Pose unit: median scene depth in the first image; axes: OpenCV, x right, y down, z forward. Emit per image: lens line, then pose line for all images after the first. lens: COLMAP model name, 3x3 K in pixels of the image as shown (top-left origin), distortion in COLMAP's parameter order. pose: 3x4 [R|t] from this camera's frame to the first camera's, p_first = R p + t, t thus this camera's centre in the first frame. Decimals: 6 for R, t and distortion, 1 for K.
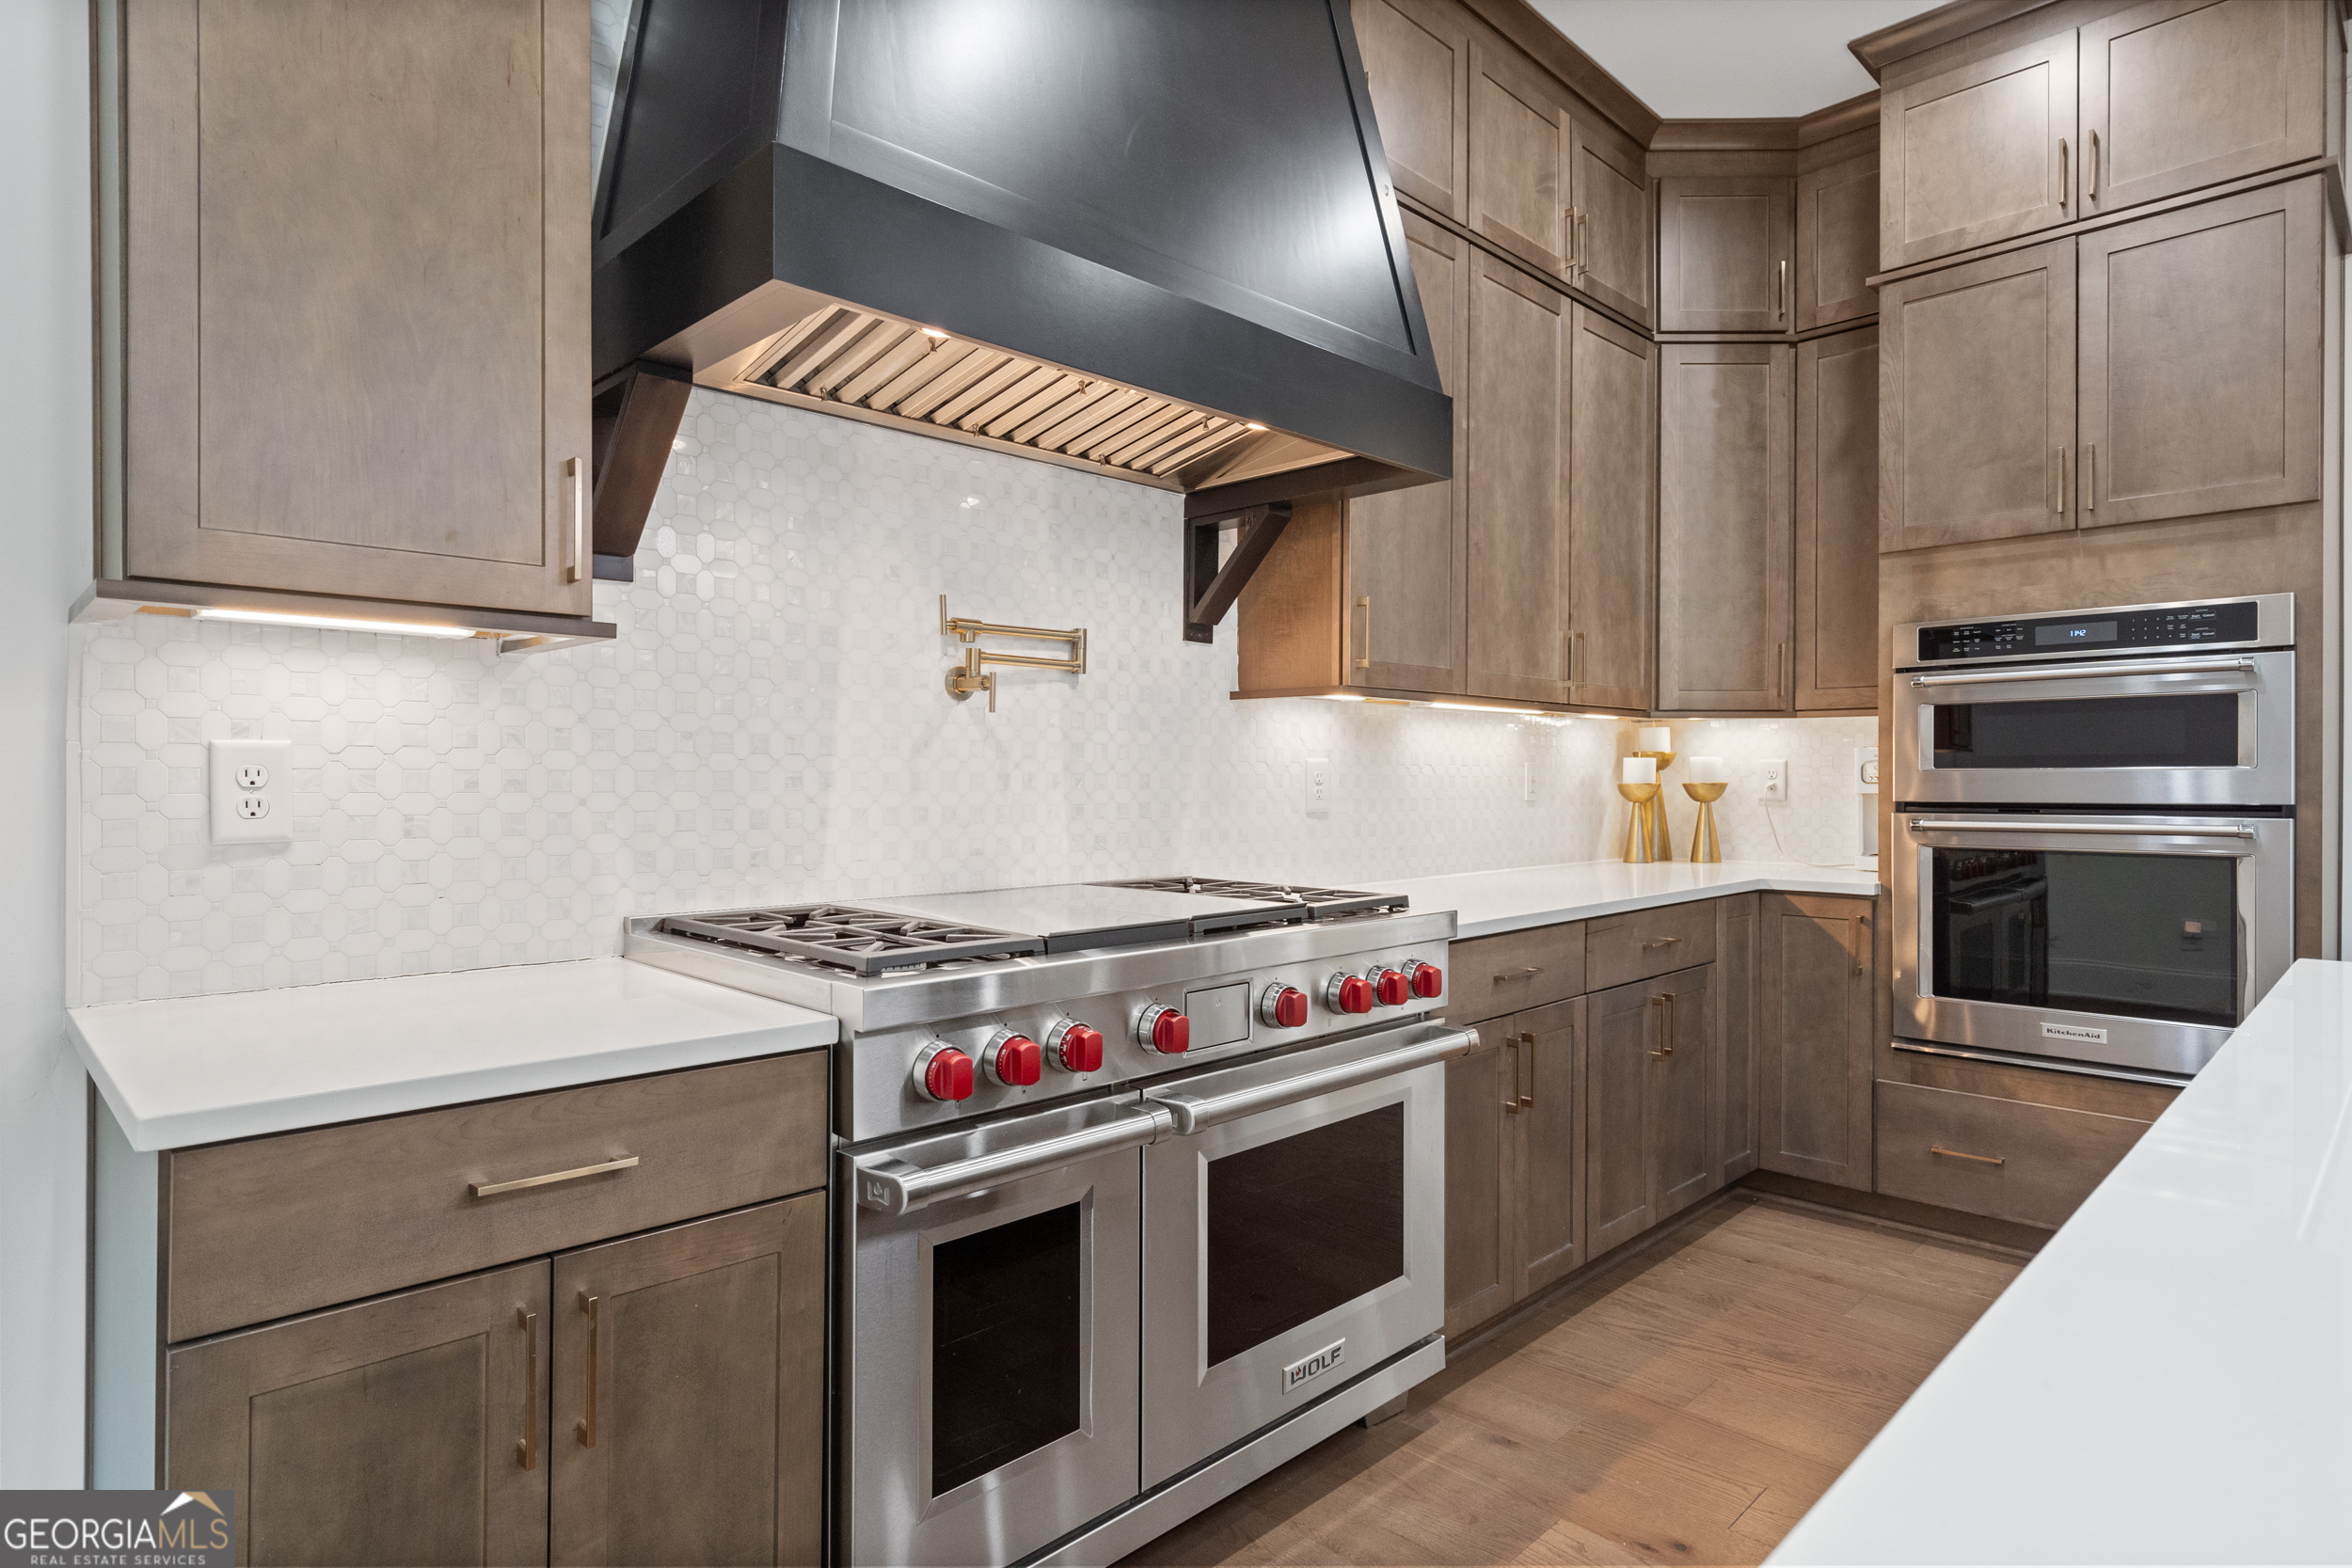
lens RADIAL K [[1269.2, 0, 1170.2], [0, 1269.2, 772.6], [0, 0, 1]] dist [-0.001451, 0.002604]
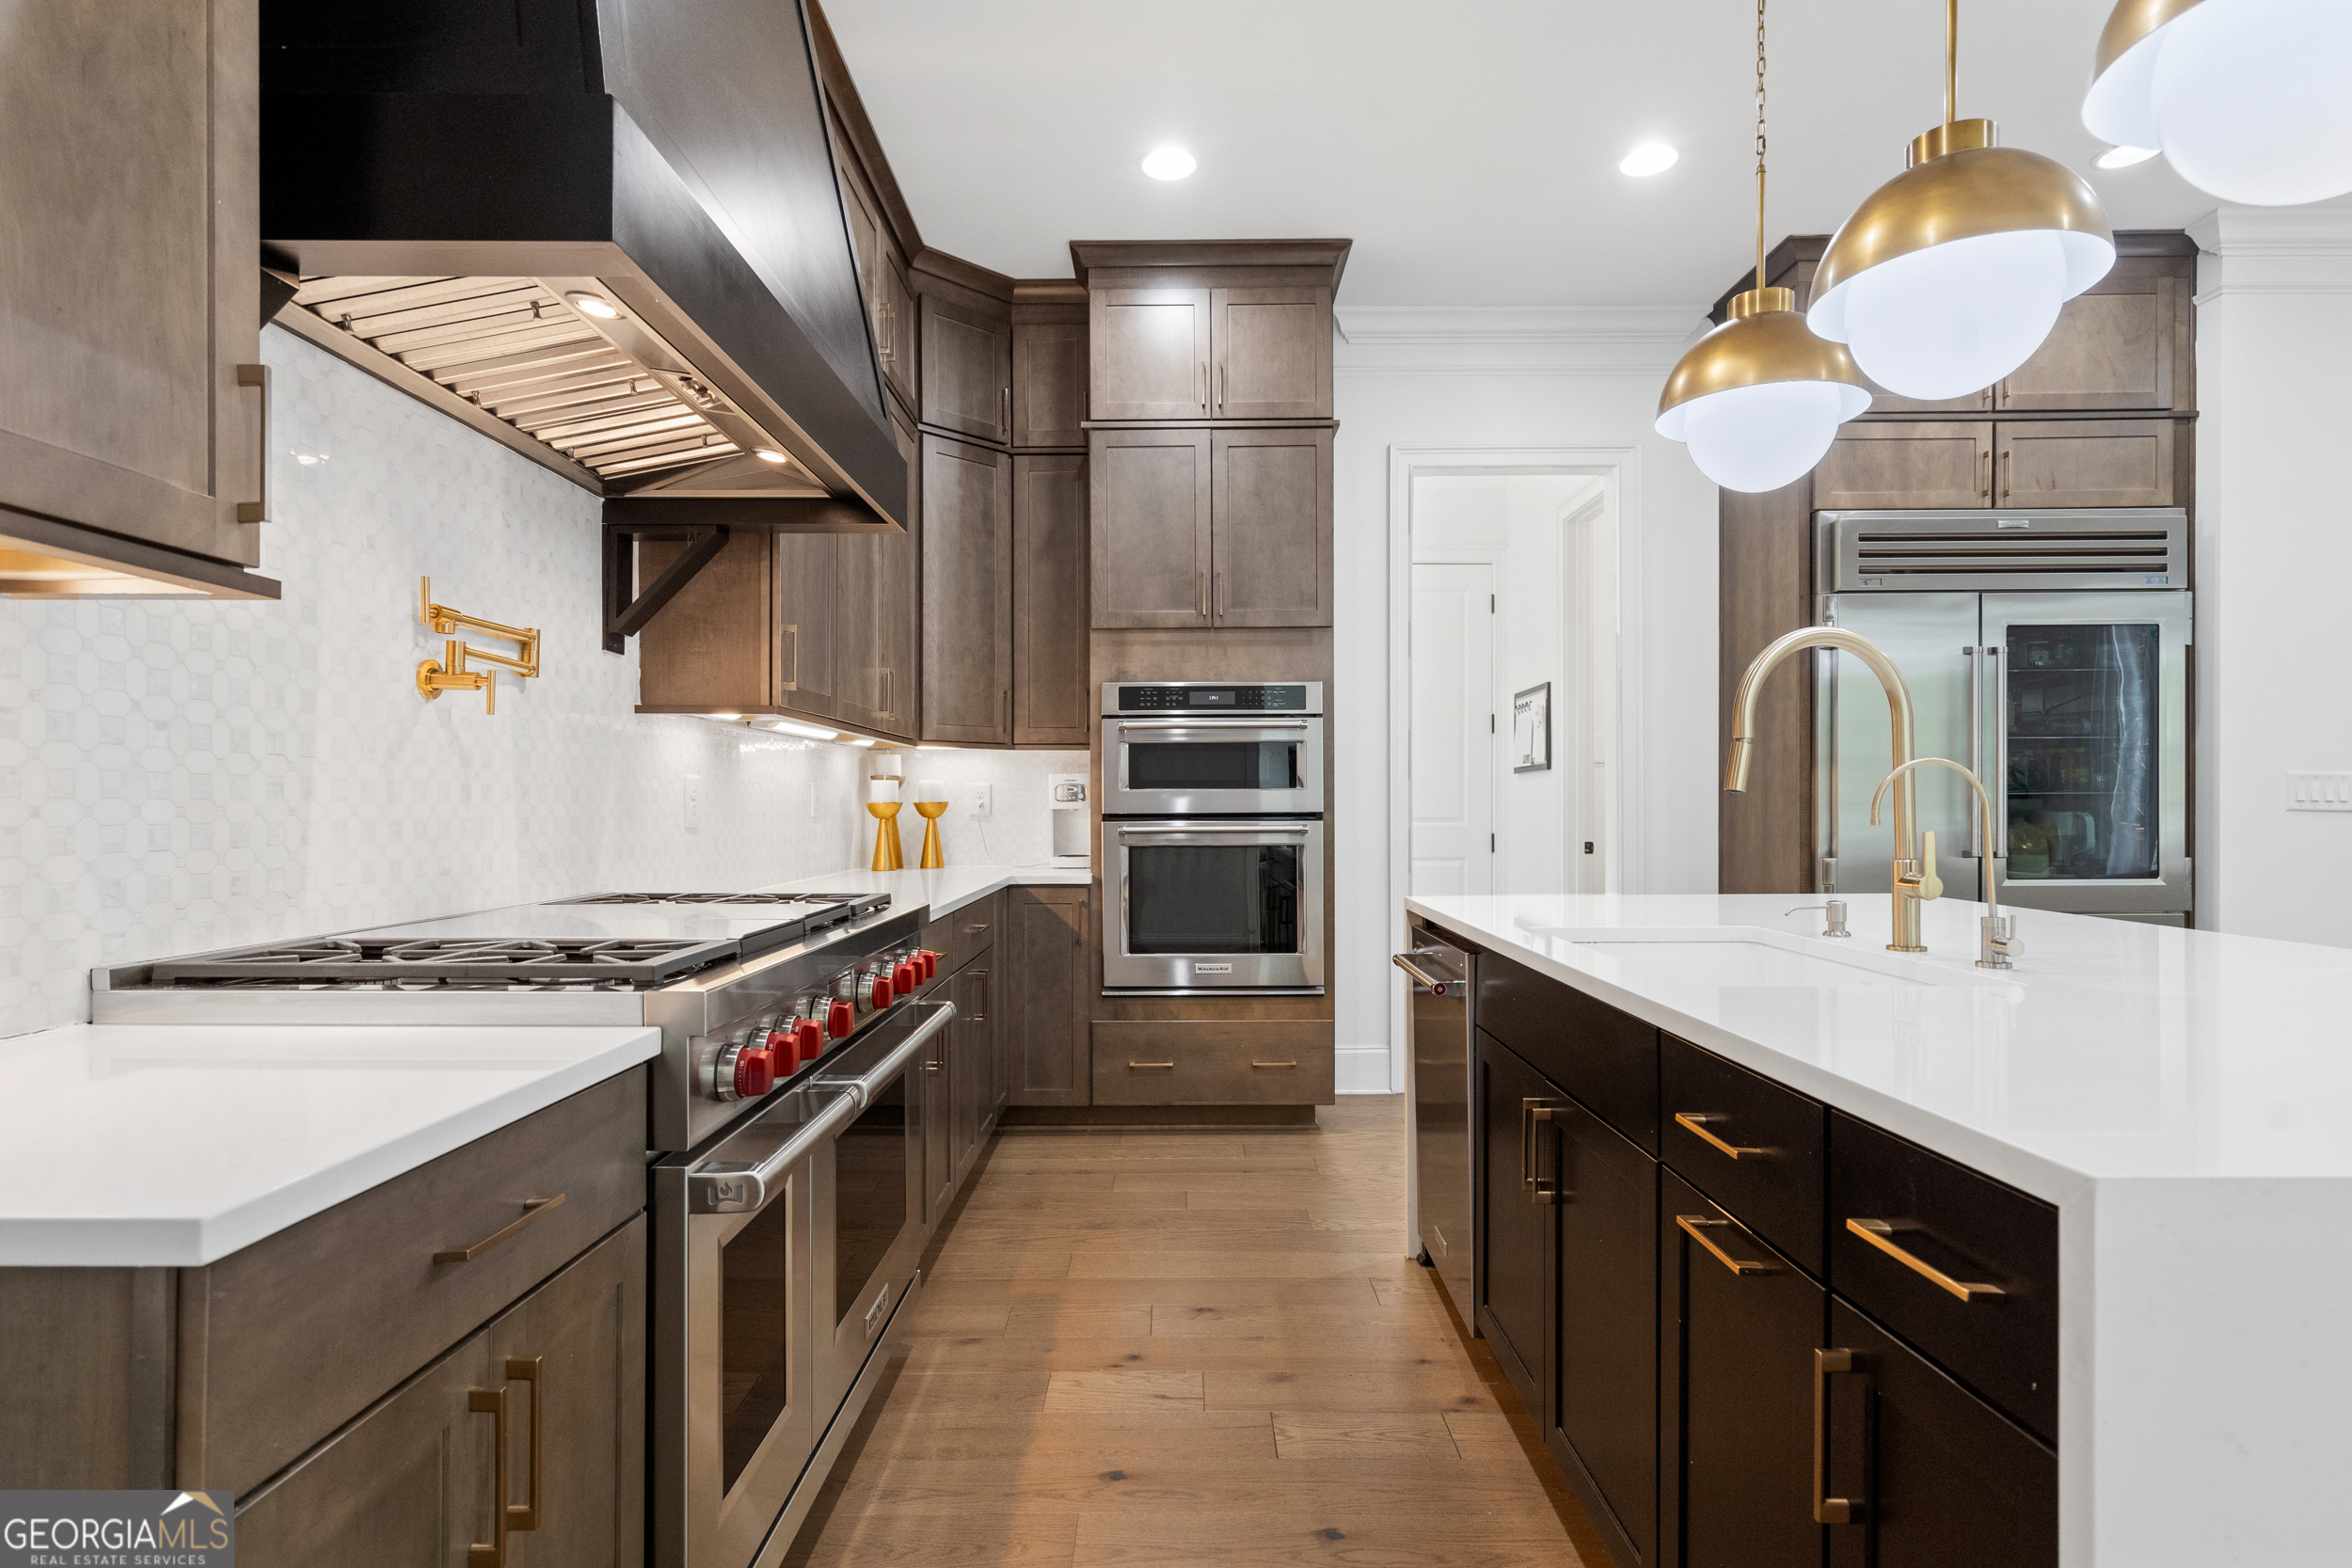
lens RADIAL K [[1213.8, 0, 1179.5], [0, 1213.8, 800.2], [0, 0, 1]] dist [-0.015921, 0.003210]
pose [[0.698108, 0.001216, 0.715992, -0.330213], [-0.000070, 0.999999, -0.001629, 0.011702], [-0.715993, 0.001087, 0.698107, 0.042731]]
